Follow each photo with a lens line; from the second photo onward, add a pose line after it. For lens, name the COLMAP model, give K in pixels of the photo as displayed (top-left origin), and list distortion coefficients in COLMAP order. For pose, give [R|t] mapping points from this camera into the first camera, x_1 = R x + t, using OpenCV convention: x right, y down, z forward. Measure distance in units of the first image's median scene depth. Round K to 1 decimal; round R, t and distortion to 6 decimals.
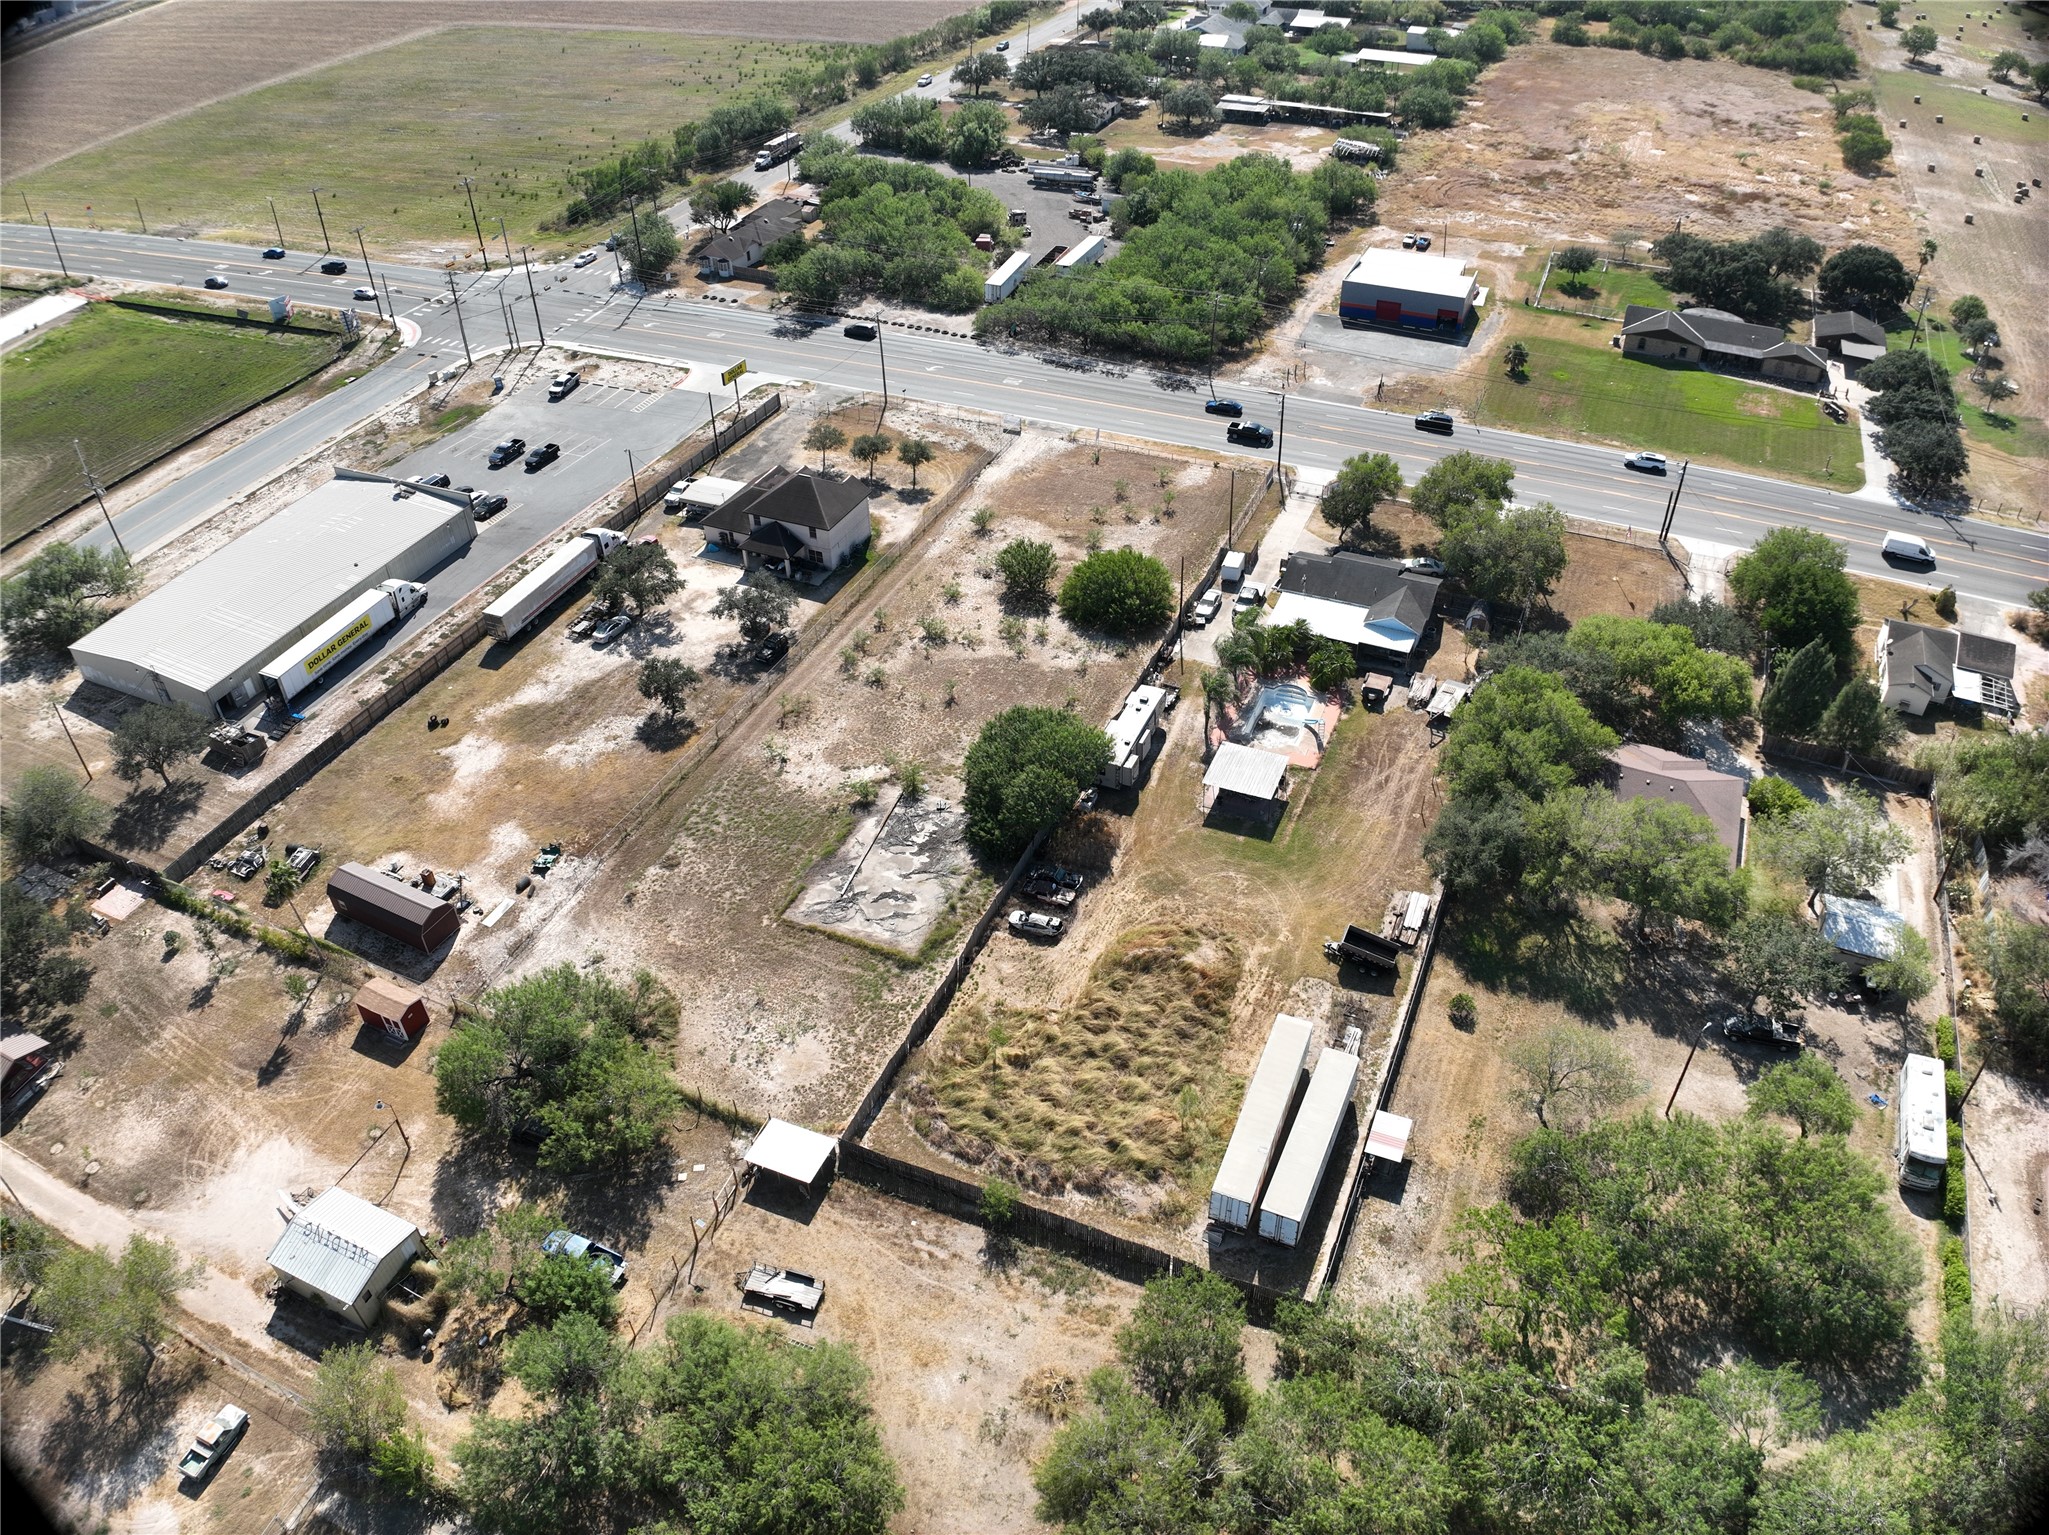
lens RADIAL K [[1435.7, 0, 1044.9], [0, 1435.7, 757.6], [0, 0, 1]] dist [-0.100225, -0.016482]
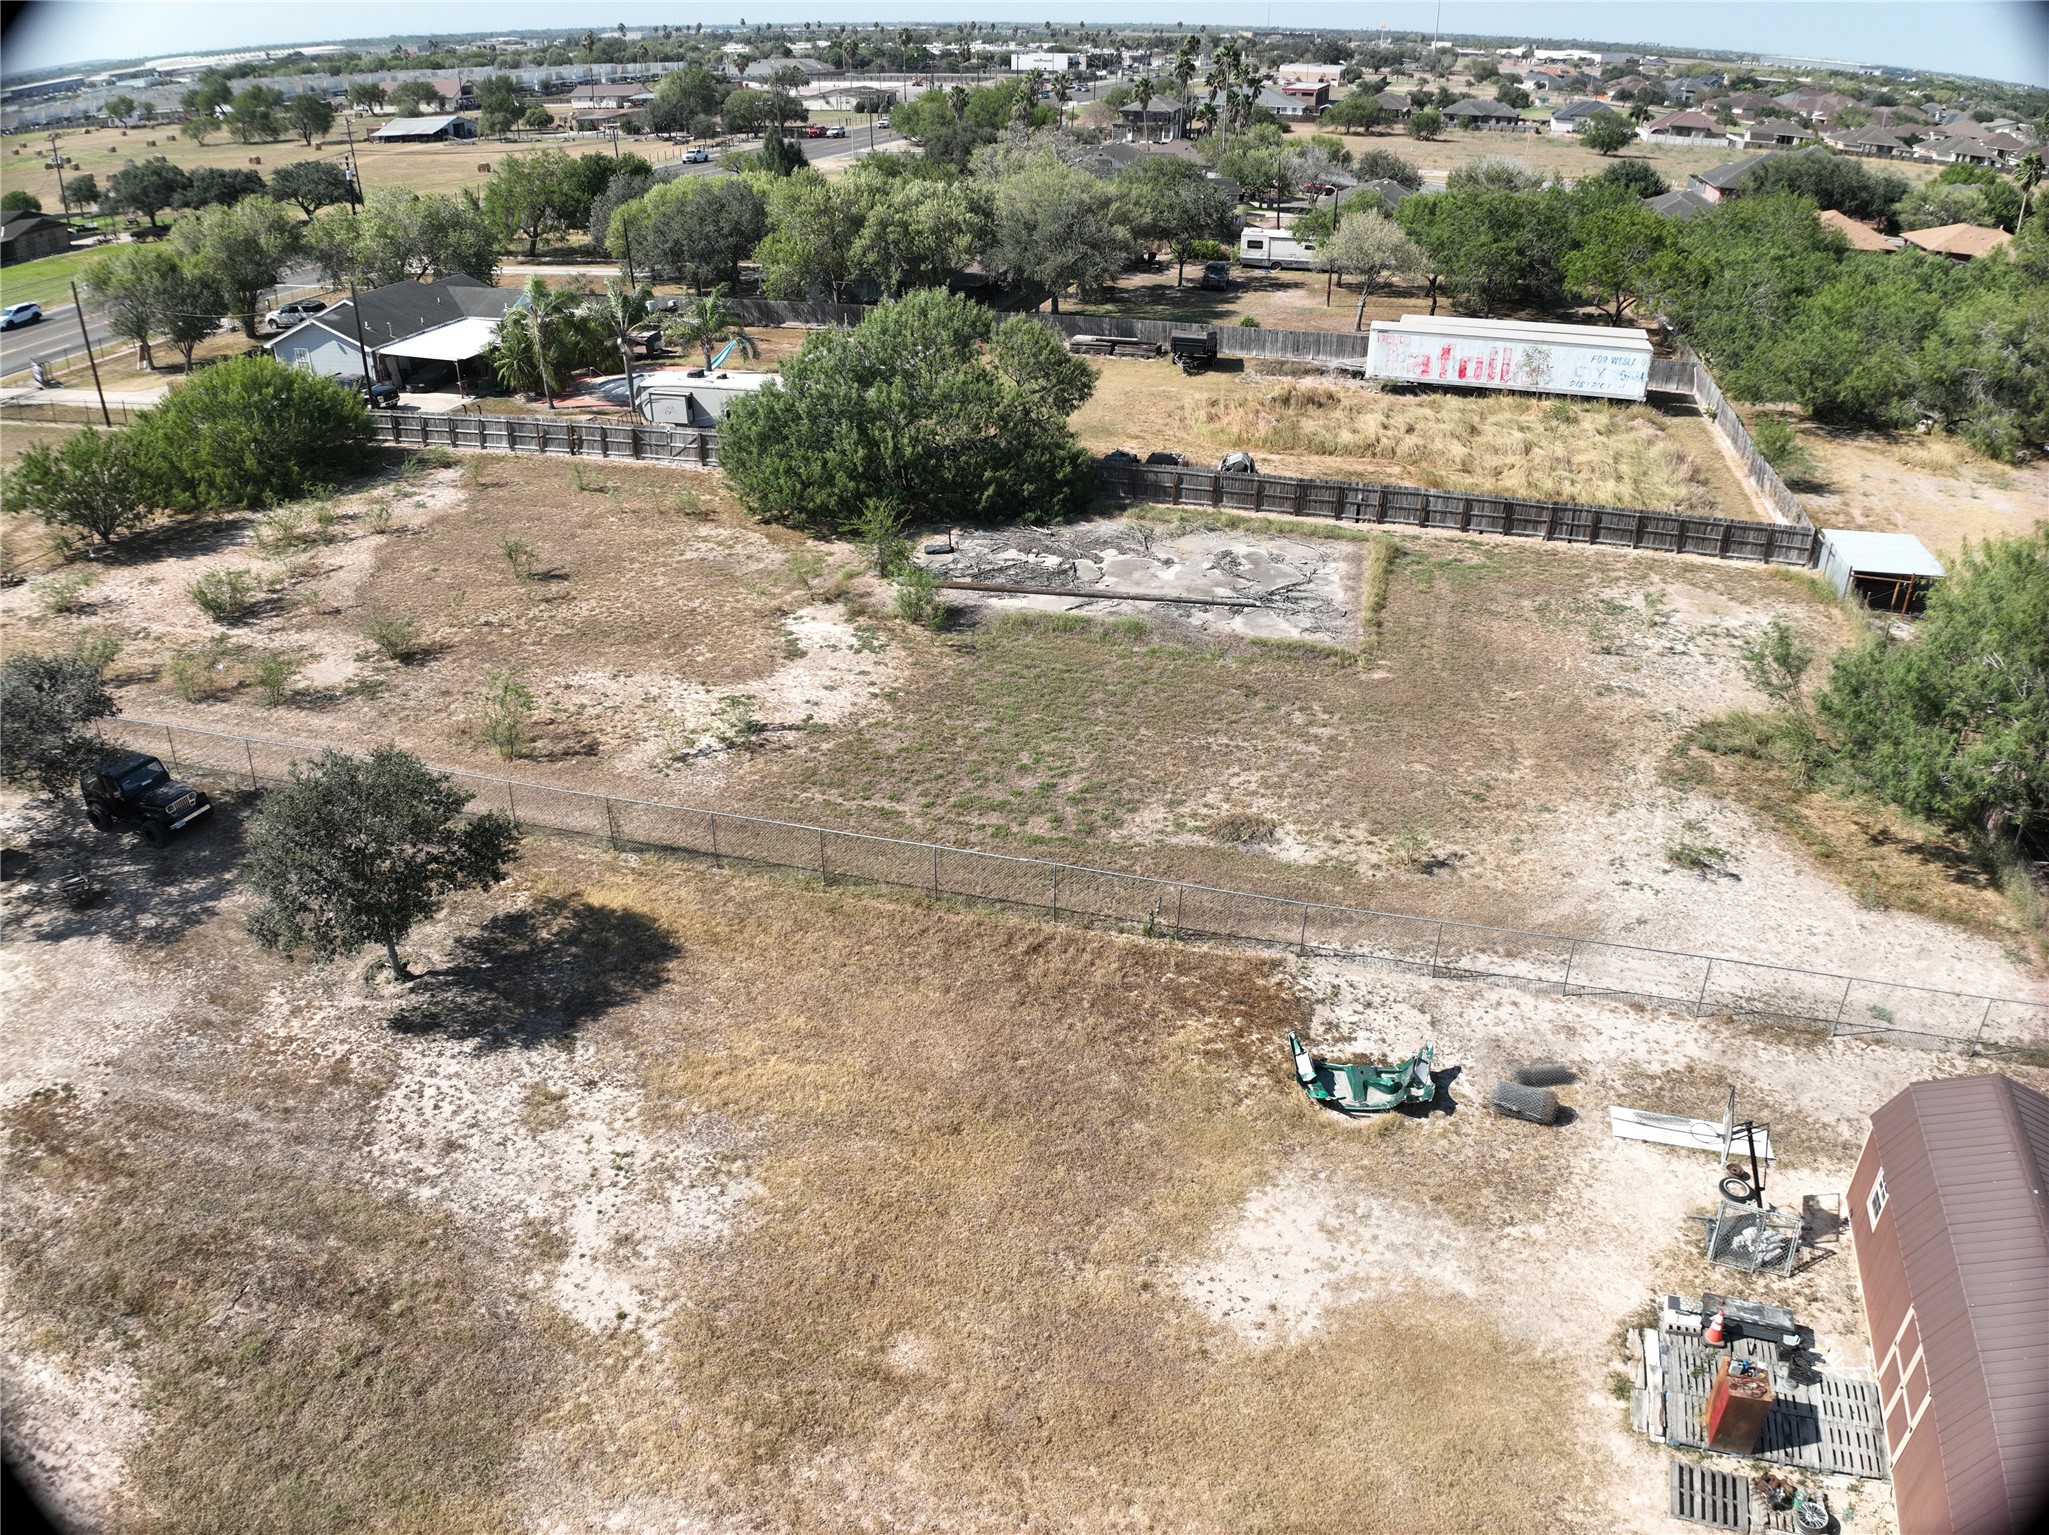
lens RADIAL K [[1435.7, 0, 1044.9], [0, 1435.7, 757.6], [0, 0, 1]] dist [-0.100225, -0.016482]
pose [[-0.143133, -0.450314, 0.881323, -0.536264], [0.609810, 0.661247, 0.436903, -0.107881], [-0.779516, 0.599974, 0.179959, 0.966051]]
